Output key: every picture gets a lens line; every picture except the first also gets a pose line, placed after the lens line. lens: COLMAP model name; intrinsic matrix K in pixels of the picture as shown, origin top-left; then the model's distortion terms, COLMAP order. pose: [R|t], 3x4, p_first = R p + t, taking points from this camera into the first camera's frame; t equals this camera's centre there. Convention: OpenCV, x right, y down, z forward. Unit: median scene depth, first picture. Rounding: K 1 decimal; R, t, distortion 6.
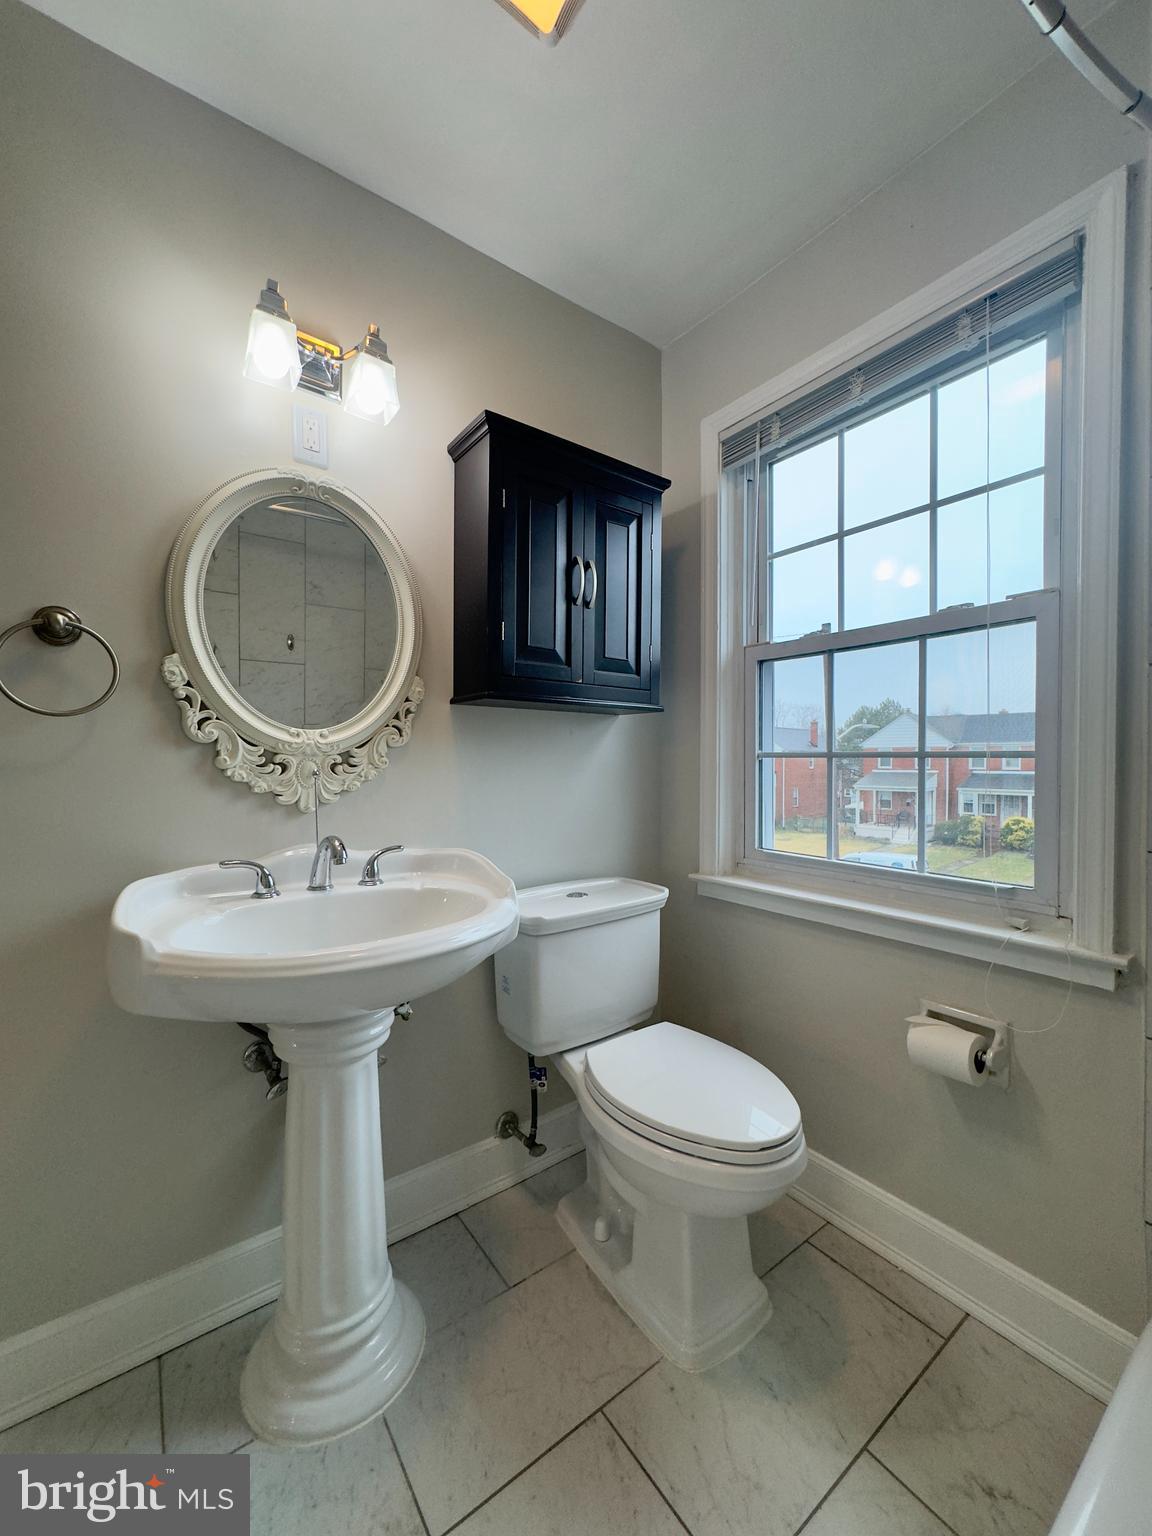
lens RADIAL K [[611.5, 0, 576.0], [0, 611.5, 768.0], [0, 0, 1]] dist [-0.000961, 0.000128]
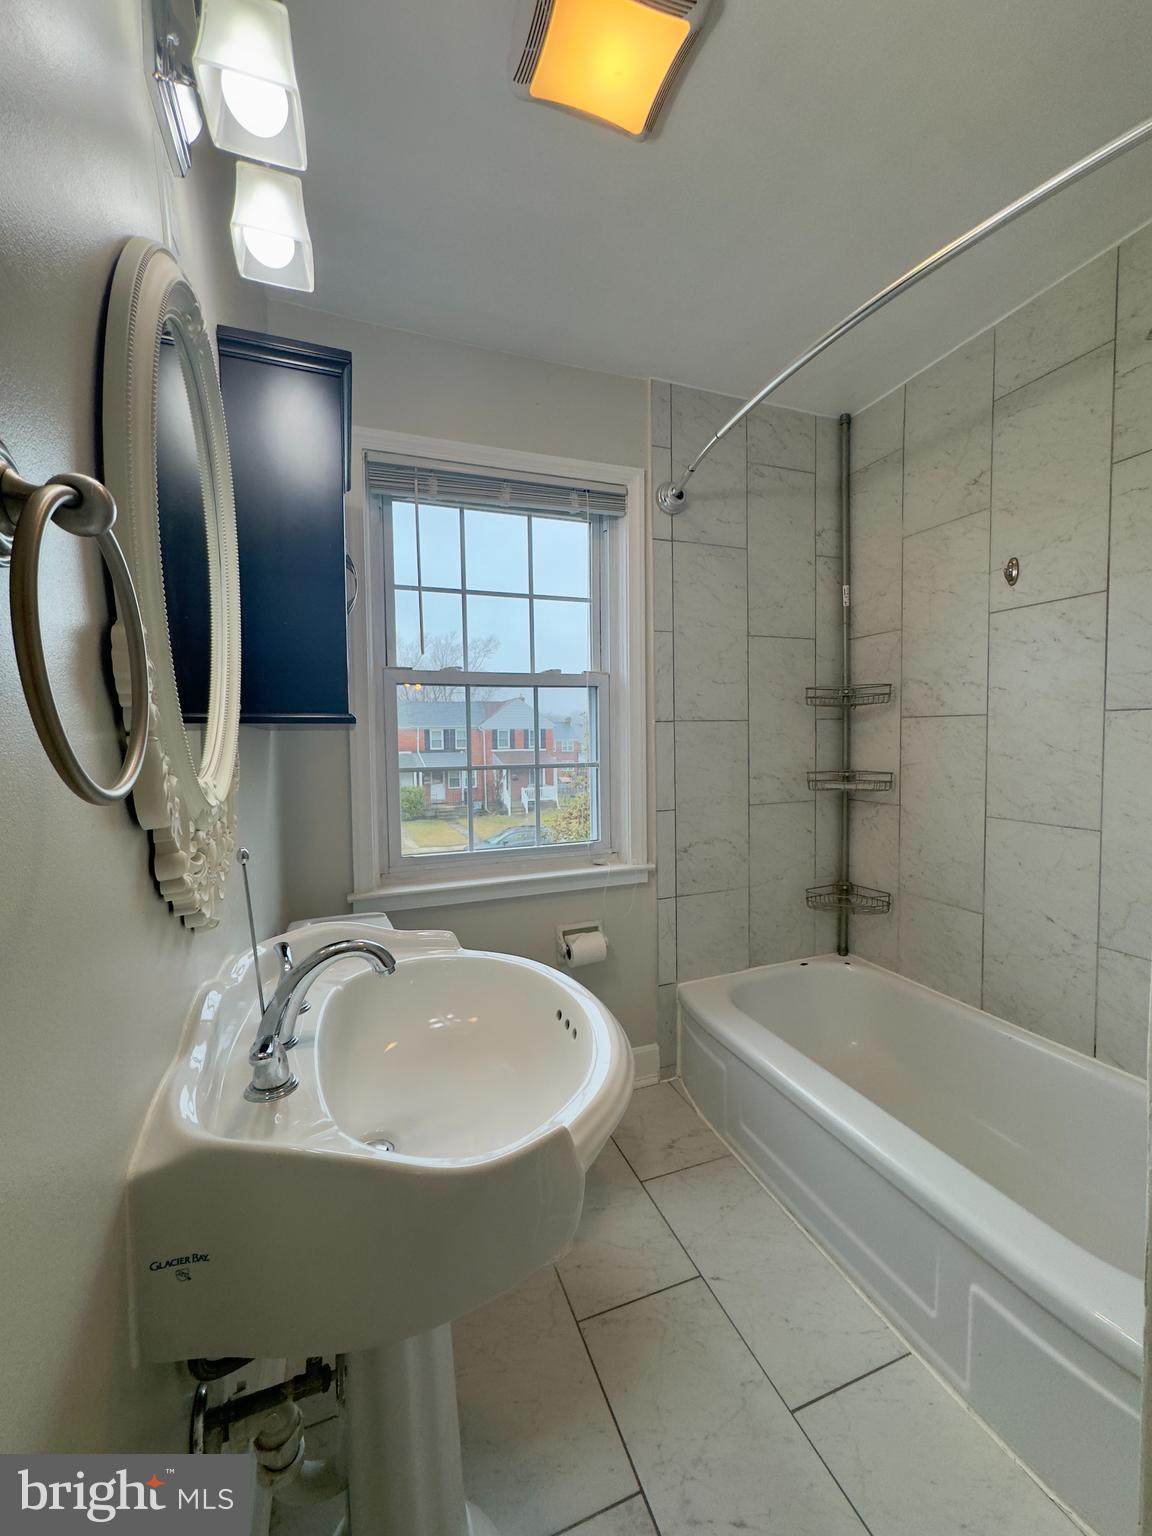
lens RADIAL K [[611.5, 0, 576.0], [0, 611.5, 768.0], [0, 0, 1]] dist [-0.000961, 0.000128]
pose [[0.266697, -0.052782, 0.962334, -0.940792], [0.027577, 0.998508, 0.047124, -0.095990], [-0.963386, 0.013970, 0.267755, 0.578185]]
